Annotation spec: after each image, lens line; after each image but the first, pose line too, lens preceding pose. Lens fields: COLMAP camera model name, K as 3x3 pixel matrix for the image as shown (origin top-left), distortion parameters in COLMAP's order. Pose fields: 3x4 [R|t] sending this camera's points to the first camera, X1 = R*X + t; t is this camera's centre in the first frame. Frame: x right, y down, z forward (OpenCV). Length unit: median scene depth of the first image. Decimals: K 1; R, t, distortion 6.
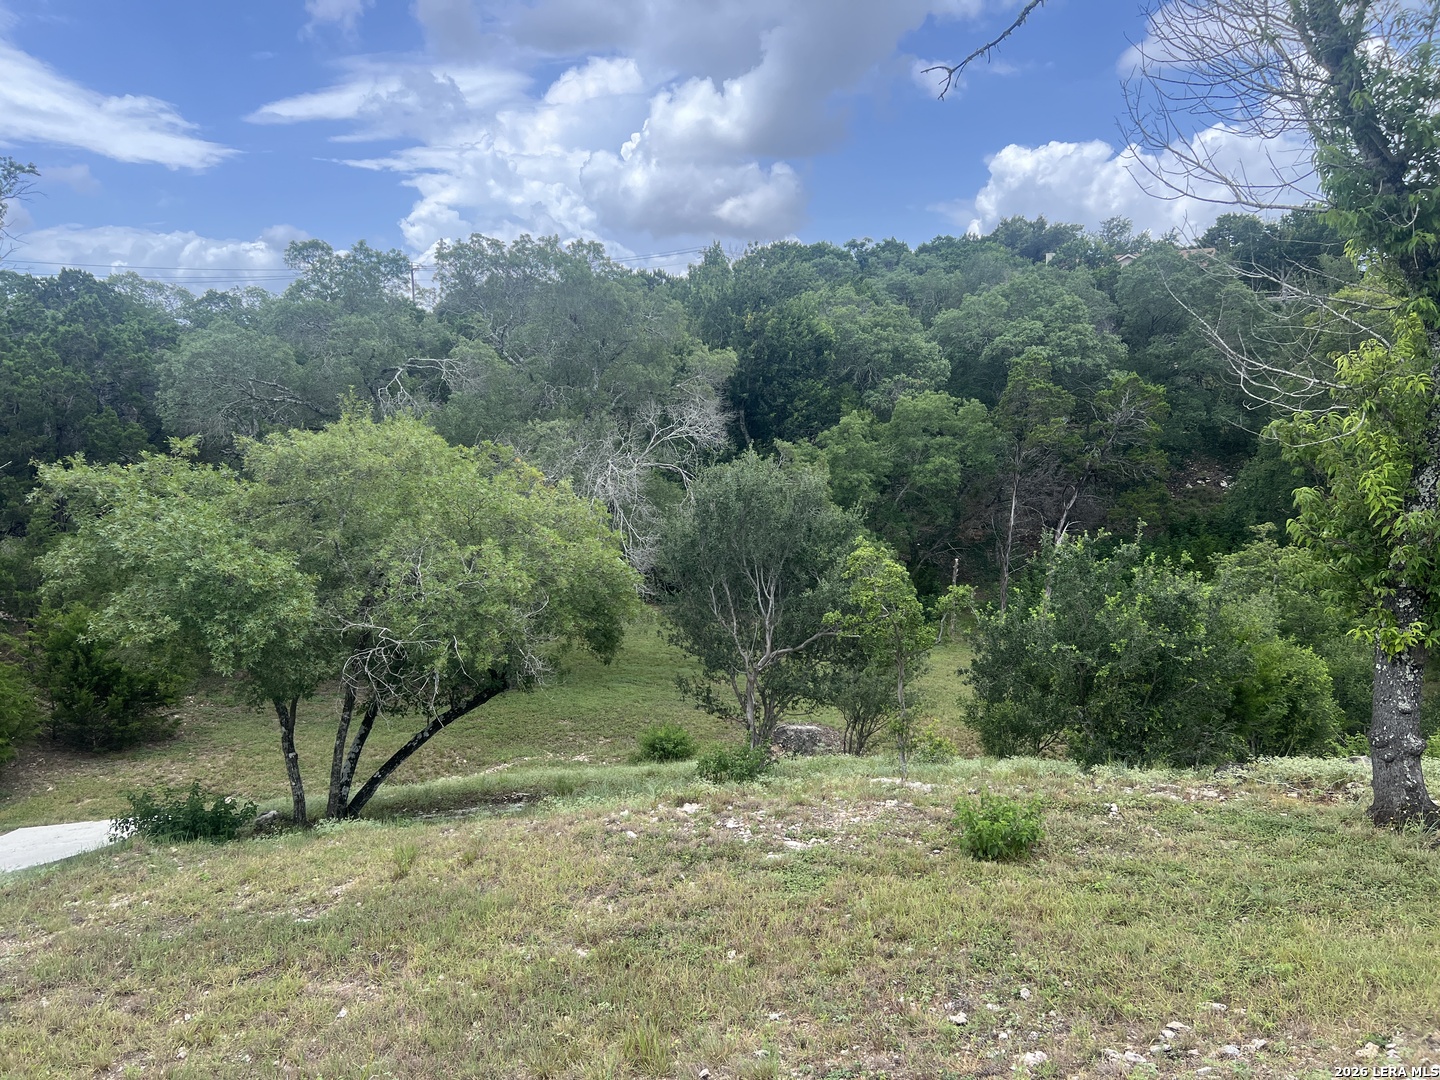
lens RADIAL K [[1065.2, 0, 707.8], [0, 1065.2, 556.6], [0, 0, 1]] dist [0.053330, -0.061061]
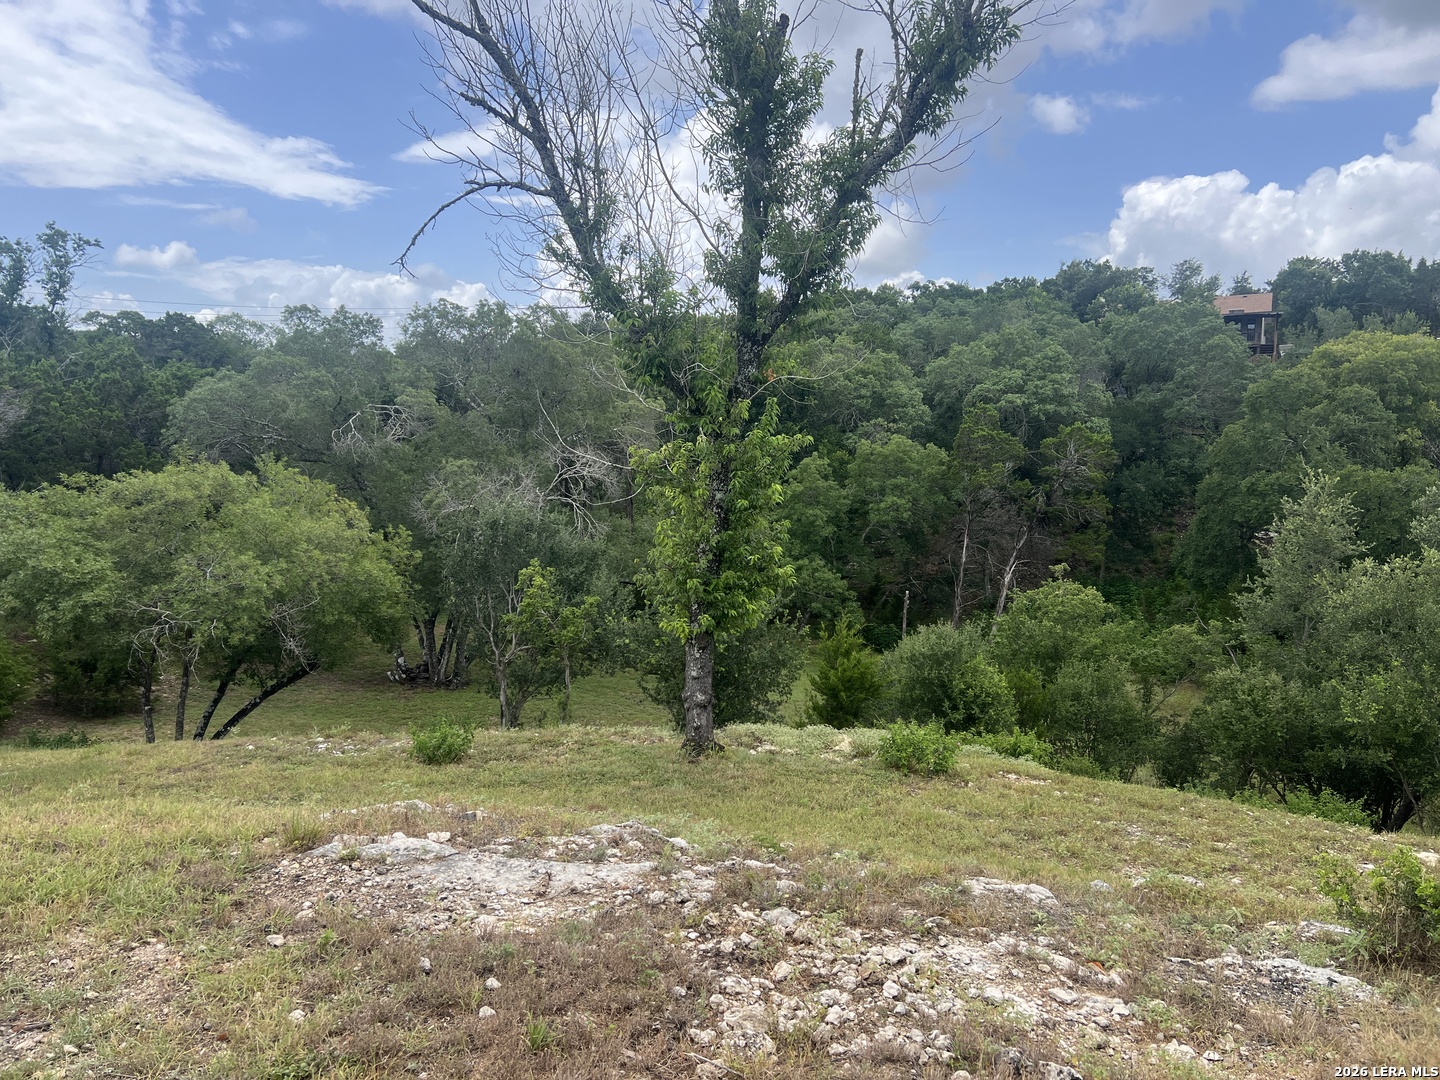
lens RADIAL K [[1065.2, 0, 710.3], [0, 1065.2, 557.9], [0, 0, 1]] dist [0.053330, -0.061061]
pose [[0.993779, 0.030391, -0.107143, 0.406163], [-0.033218, 0.999143, -0.024703, 0.004588], [0.106300, 0.028108, 0.993937, -0.248972]]
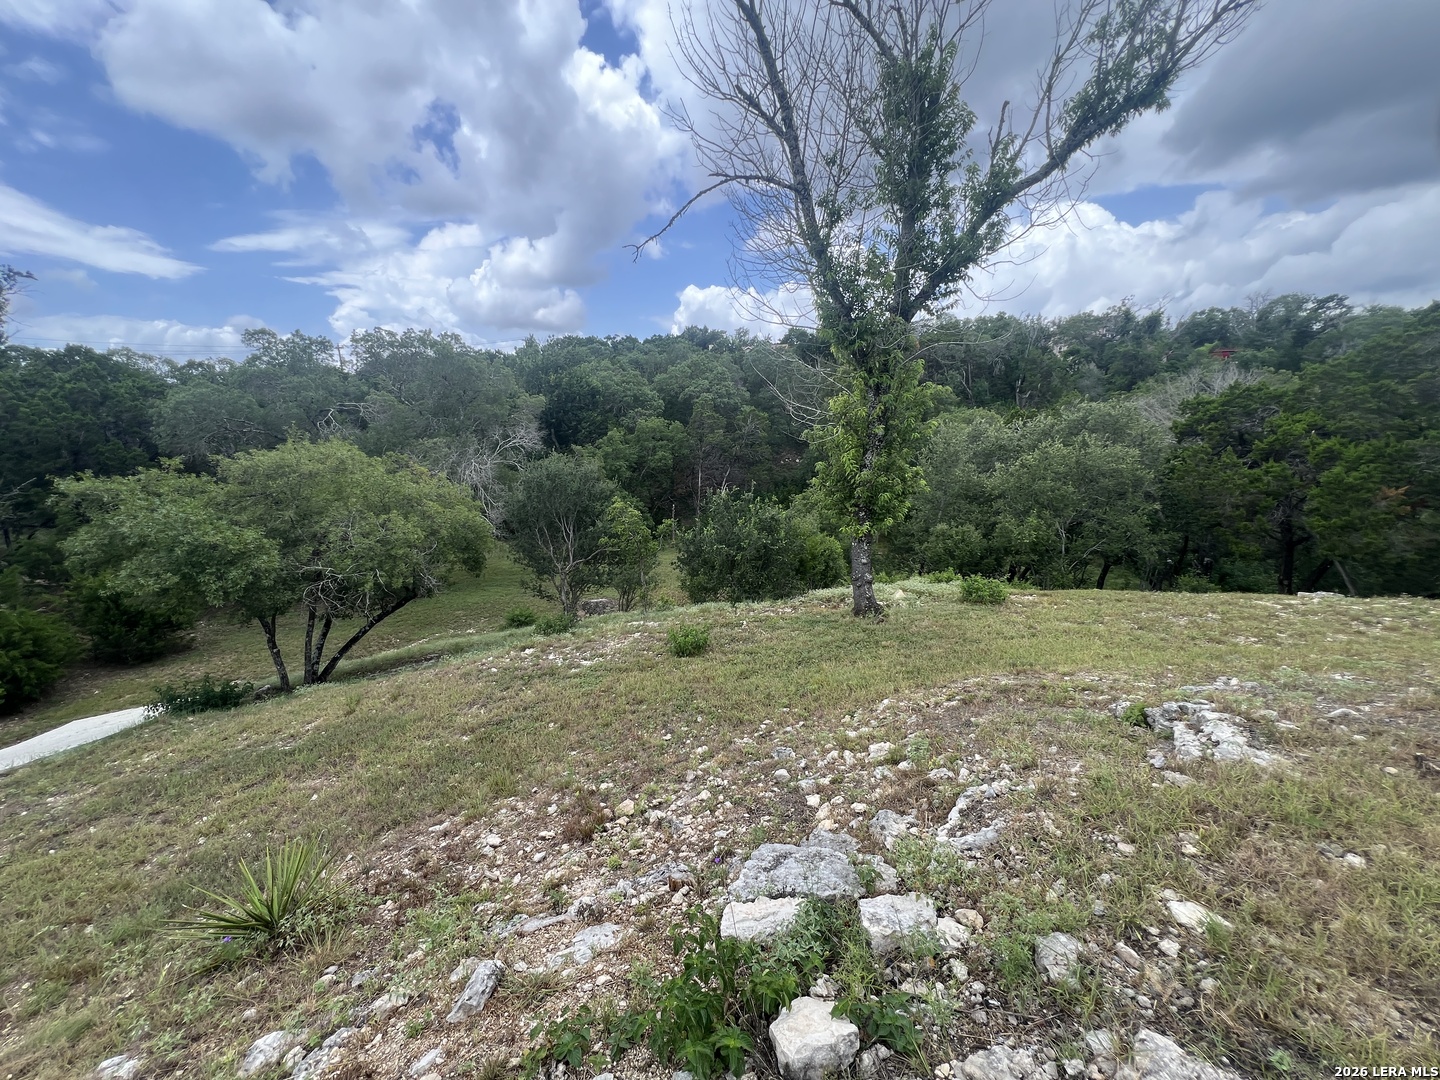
lens RADIAL K [[567.1, 0, 711.9], [0, 567.1, 537.0], [0, 0, 1]] dist [-0.004108, 0.001112]
pose [[0.955994, -0.076310, 0.283288, 0.013820], [0.060864, 0.996159, 0.062943, -0.000490], [-0.287003, -0.042931, 0.956967, -0.004534]]
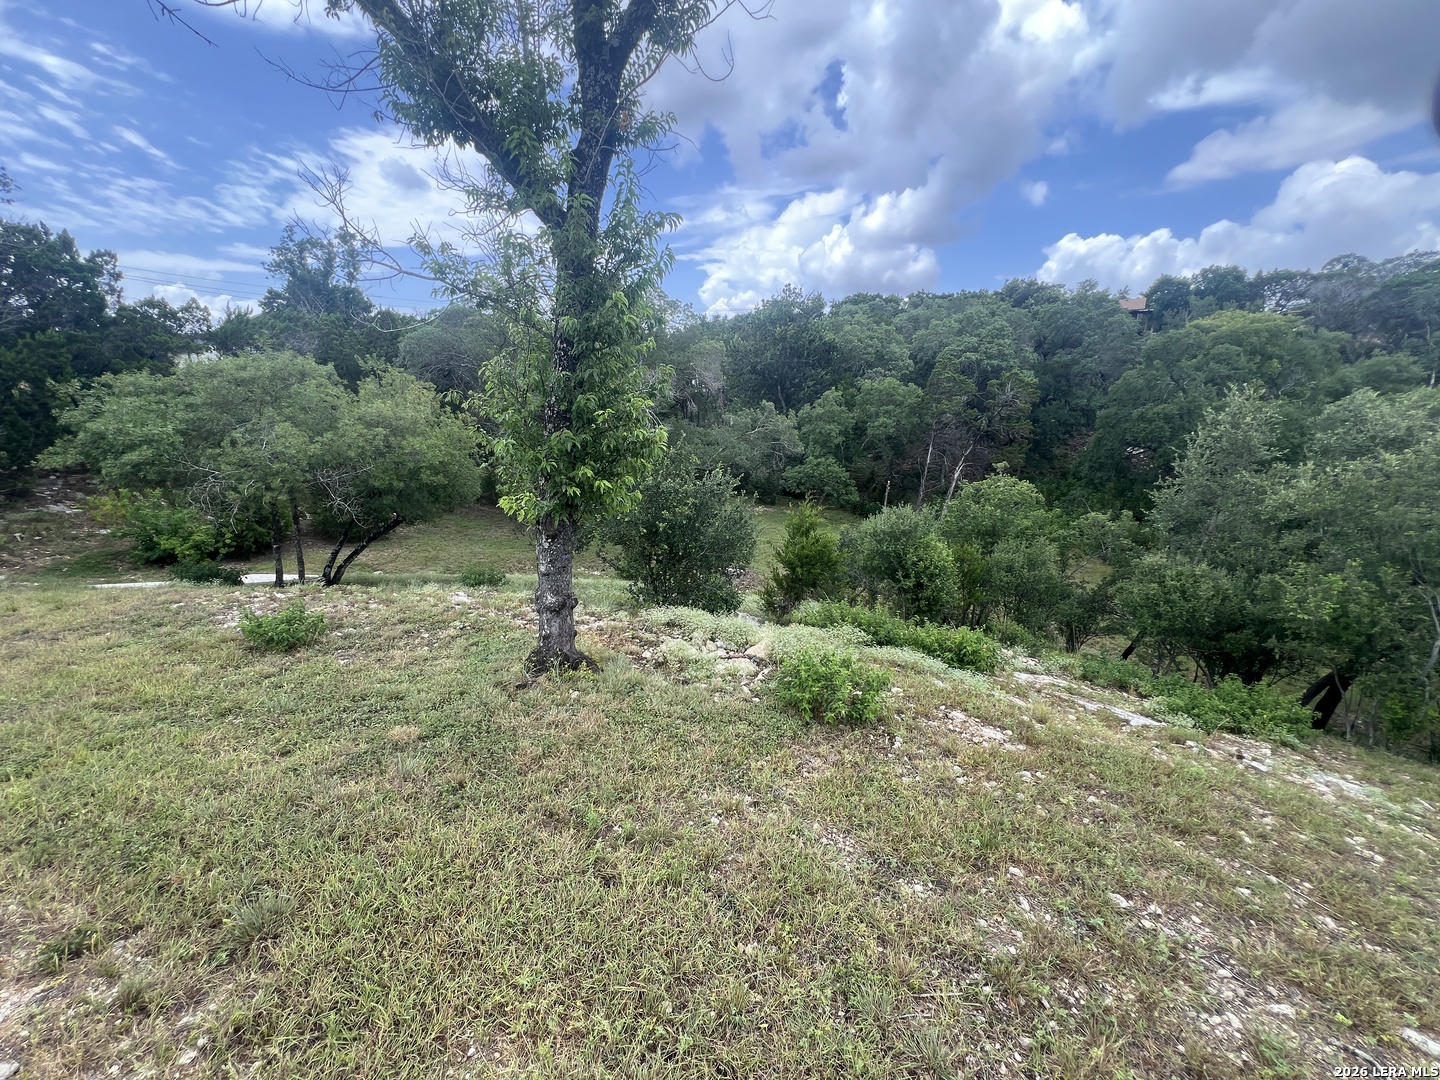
lens RADIAL K [[567.1, 0, 720.7], [0, 567.1, 538.8], [0, 0, 1]] dist [-0.004108, 0.001112]
pose [[0.972895, 0.089870, -0.213068, 0.474294], [-0.065559, 0.990781, 0.118553, 0.009518], [0.221758, -0.101371, 0.969818, 0.217772]]
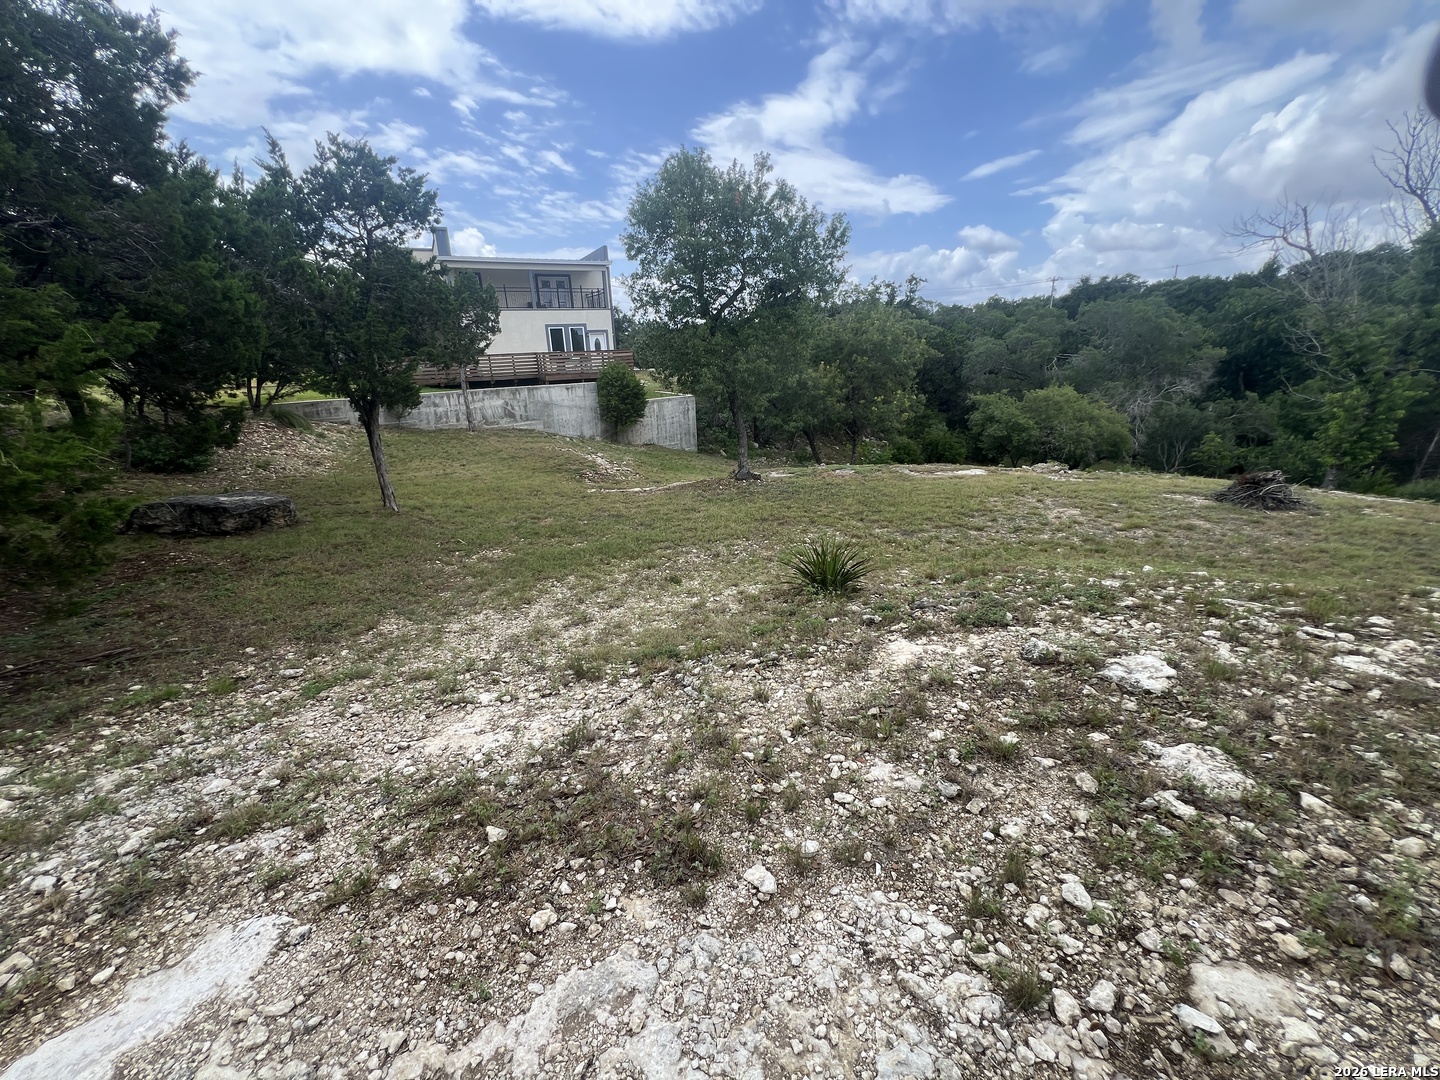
lens RADIAL K [[567.1, 0, 718.0], [0, 567.1, 543.0], [0, 0, 1]] dist [-0.004108, 0.001112]
pose [[0.740051, 0.229374, -0.632228, 0.160412], [-0.104663, 0.967870, 0.228633, 0.062880], [0.664357, -0.103029, 0.740280, -1.125110]]
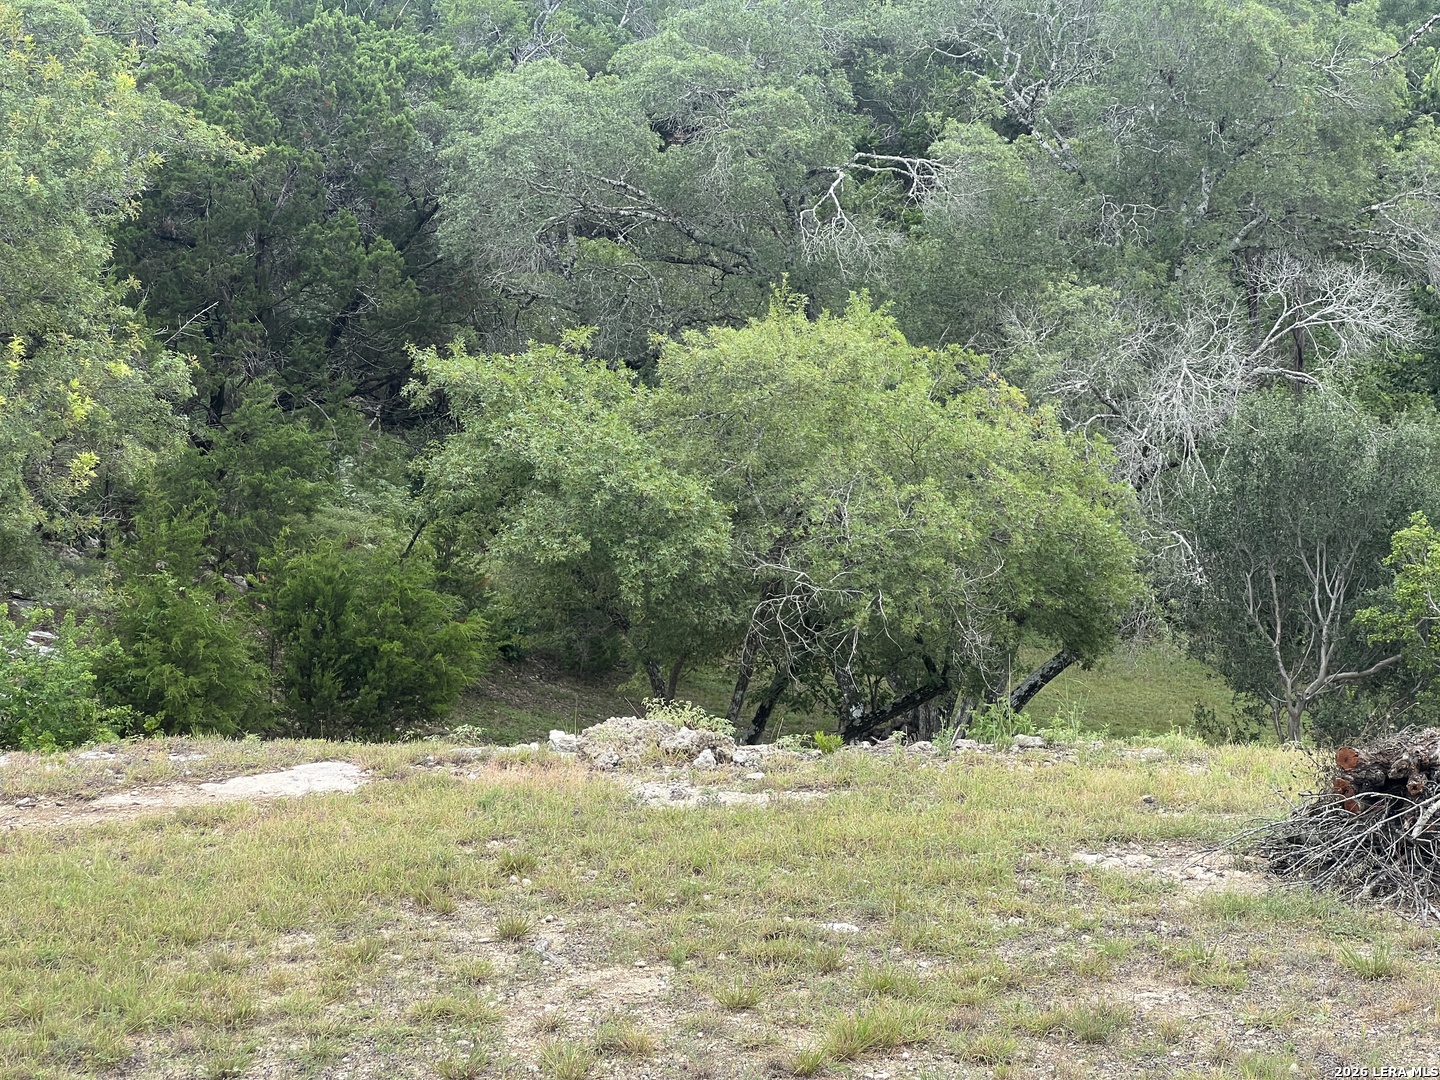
lens RADIAL K [[3184.6, 0, 719.2], [0, 3184.6, 544.3], [0, 0, 1]] dist [0.108316, 0.000000]
pose [[0.951870, 0.080353, -0.295783, 0.274532], [-0.082896, 0.996550, 0.003953, 0.028255], [0.295080, 0.020757, 0.955247, -1.032194]]
